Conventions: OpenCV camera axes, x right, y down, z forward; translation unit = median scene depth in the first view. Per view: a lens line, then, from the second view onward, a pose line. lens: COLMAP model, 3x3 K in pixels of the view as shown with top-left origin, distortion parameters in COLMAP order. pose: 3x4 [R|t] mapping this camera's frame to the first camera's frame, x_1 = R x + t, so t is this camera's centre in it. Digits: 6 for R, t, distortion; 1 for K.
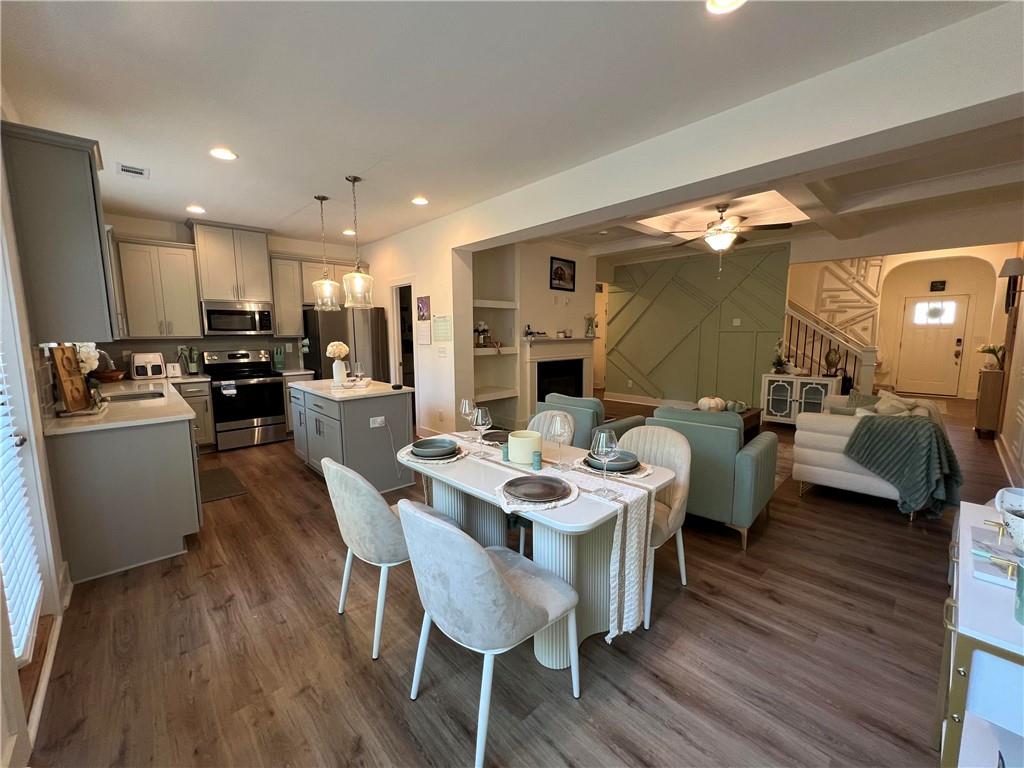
lens RADIAL K [[410.7, 0, 515.2], [0, 410.7, 382.6], [0, 0, 1]] dist [0.001753, 0.000210]
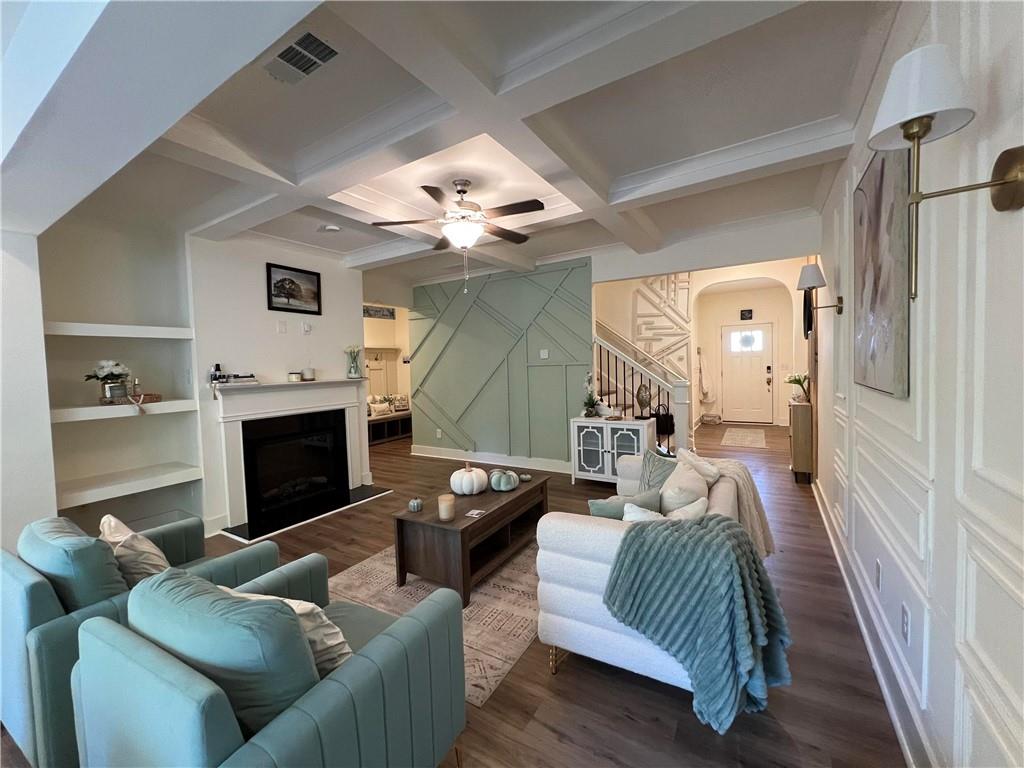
lens RADIAL K [[410.7, 0, 513.1], [0, 410.7, 383.6], [0, 0, 1]] dist [0.001753, 0.000210]
pose [[0.965957, -0.036785, 0.256073, 0.300705], [0.056920, 0.995803, -0.071665, -0.038110], [-0.252362, 0.083801, 0.963997, 0.267682]]
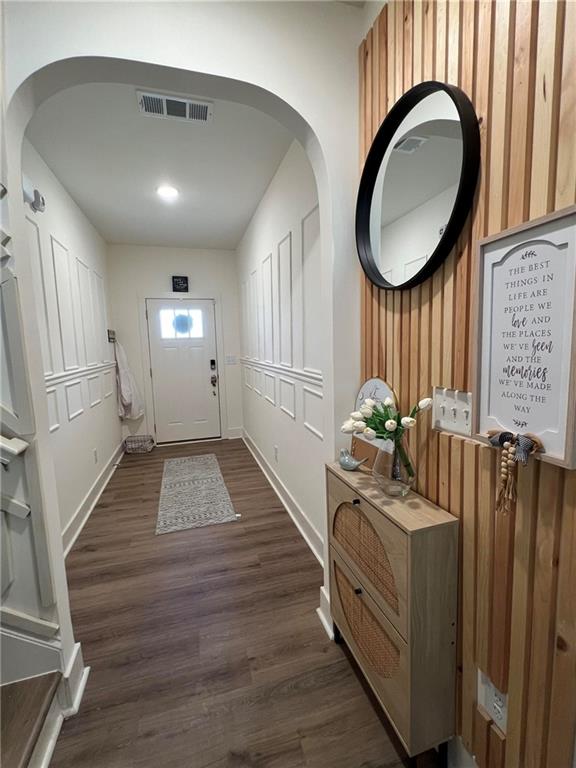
lens RADIAL K [[341.1, 0, 286.0], [0, 341.1, 381.3], [0, 0, 1]] dist [-0.000308, 0.000026]
pose [[0.453959, -0.107235, 0.884546, 0.846516], [0.132443, 0.989824, 0.052027, -0.116906], [-0.881124, 0.093534, 0.463542, 0.858868]]
